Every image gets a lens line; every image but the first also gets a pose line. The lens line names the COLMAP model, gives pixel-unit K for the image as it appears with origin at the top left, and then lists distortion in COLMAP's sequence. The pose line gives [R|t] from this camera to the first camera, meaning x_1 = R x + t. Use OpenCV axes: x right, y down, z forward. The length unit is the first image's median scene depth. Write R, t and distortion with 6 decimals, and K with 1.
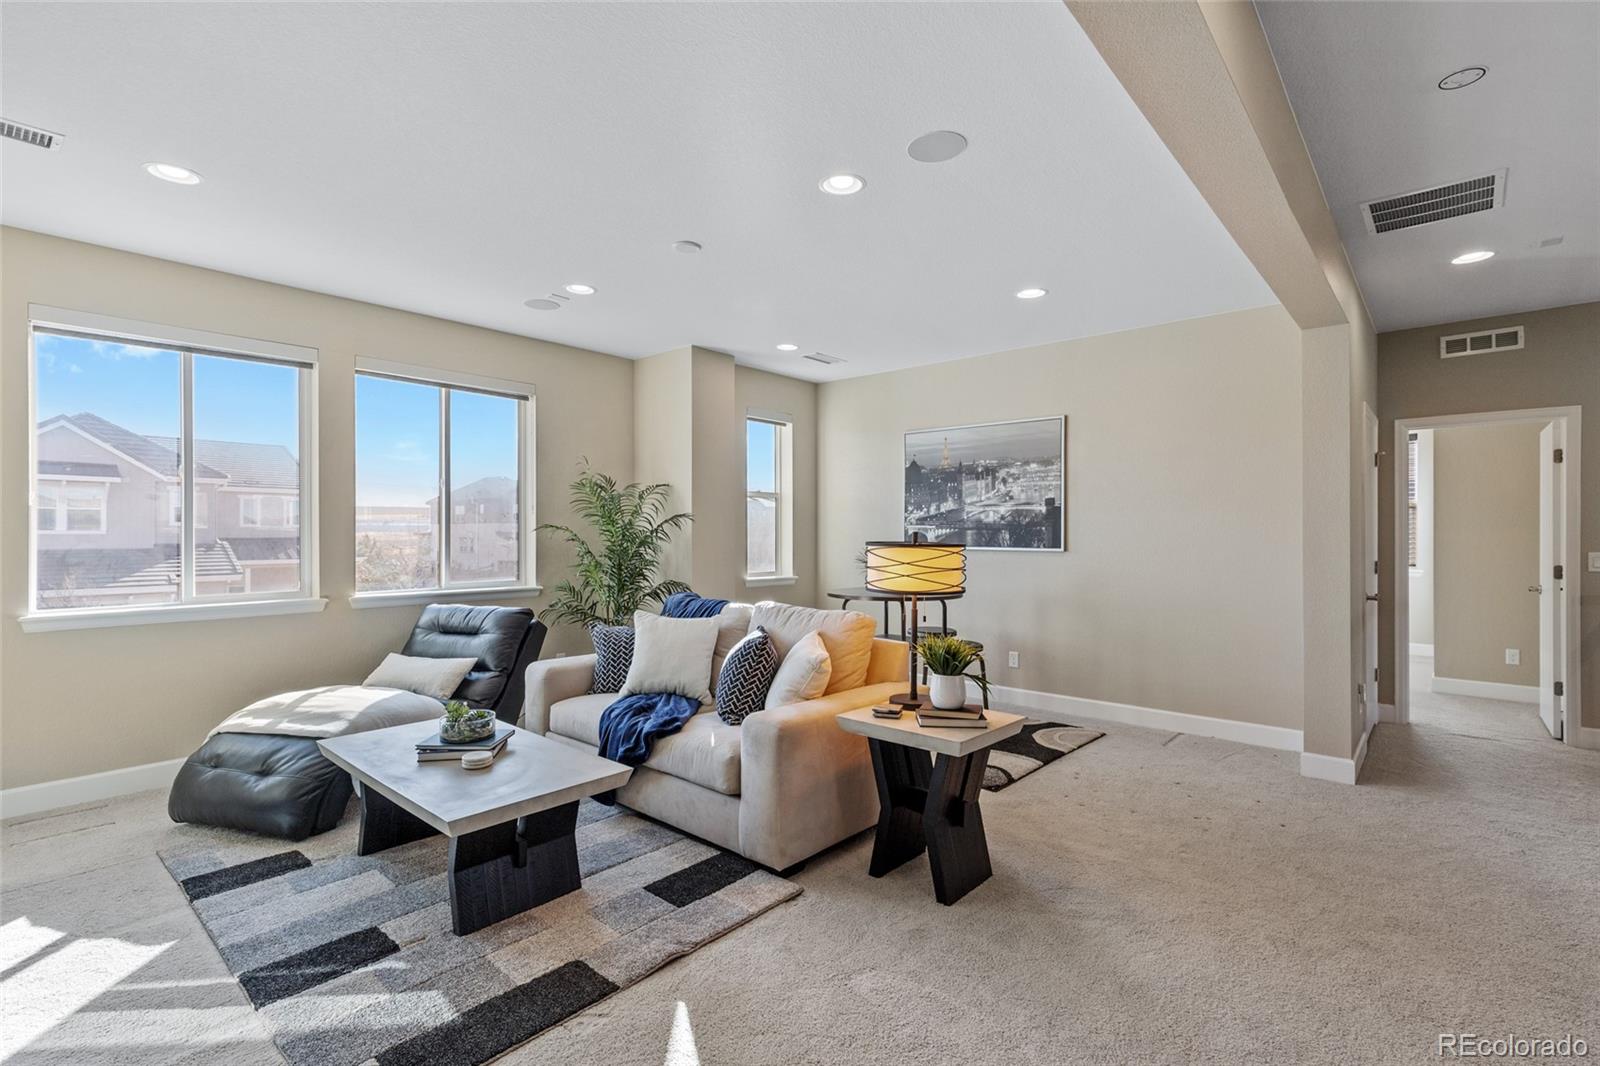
lens RADIAL K [[739.7, 0, 803.8], [0, 739.7, 525.9], [0, 0, 1]] dist [0.002236, 0.000555]
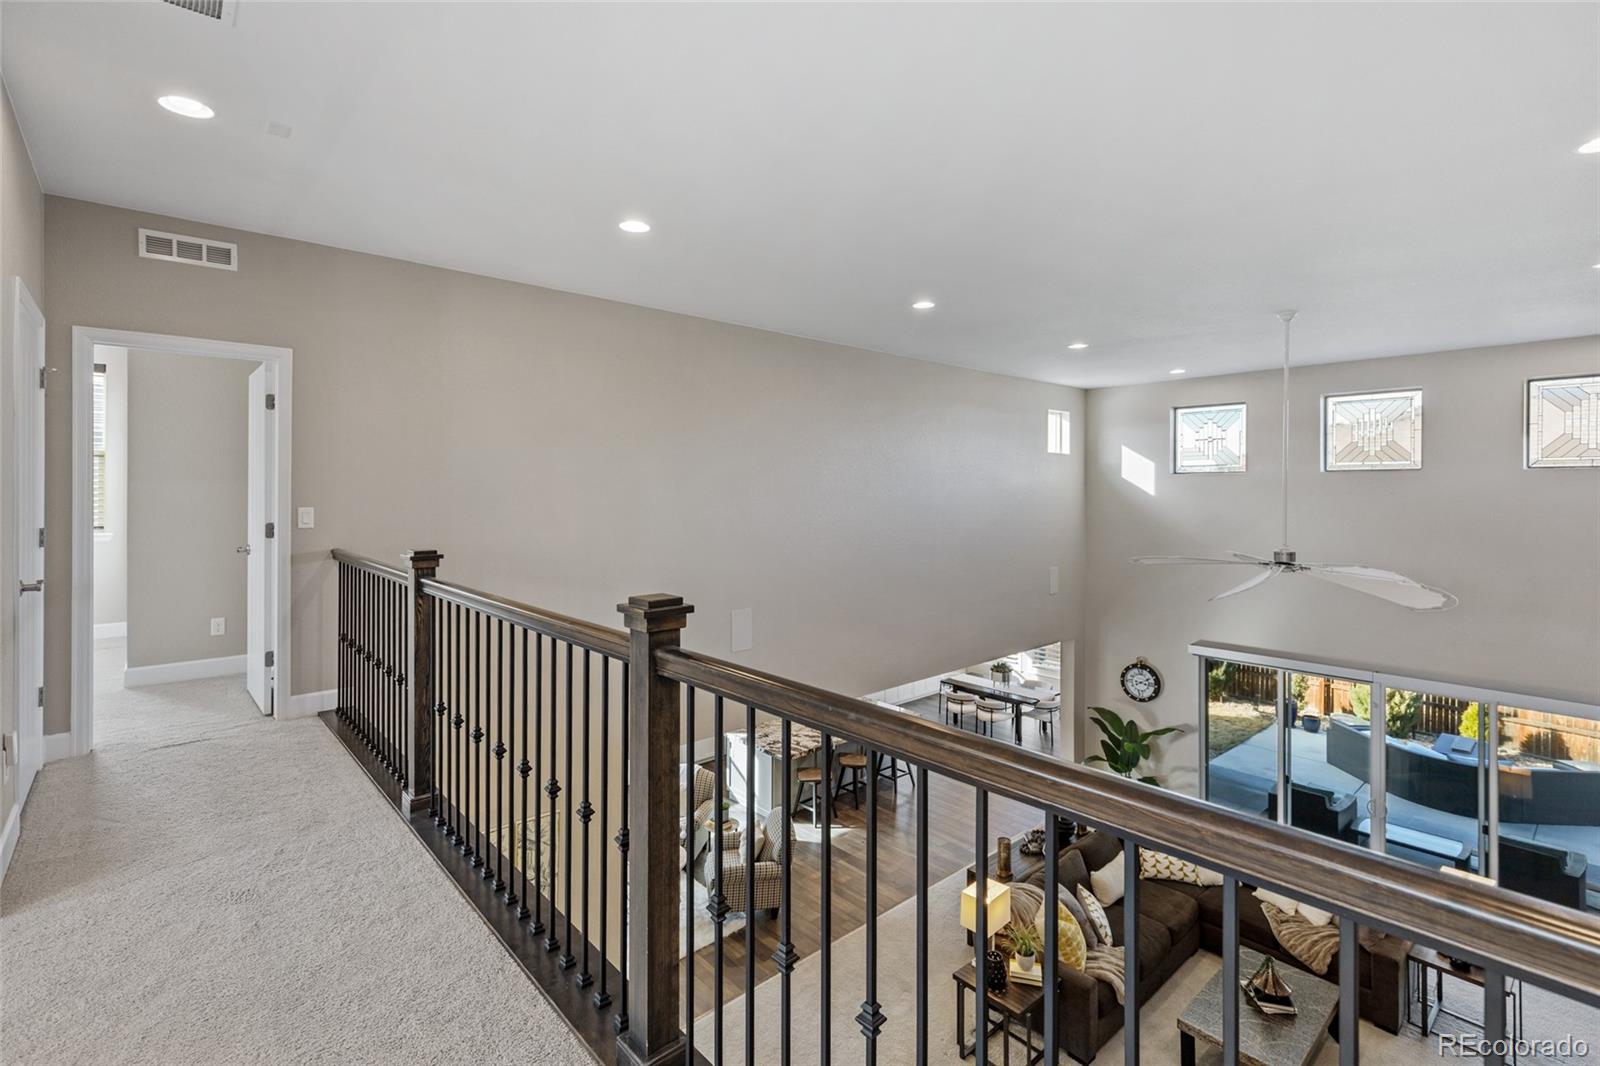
lens RADIAL K [[742.6, 0, 797.9], [0, 742.6, 493.5], [0, 0, 1]] dist [0.002318, 0.000840]
pose [[0.129368, -0.006490, 0.991575, 0.196708], [-0.011069, 0.999907, 0.007989, 0.002995], [-0.991535, -0.012010, 0.129284, 0.238811]]
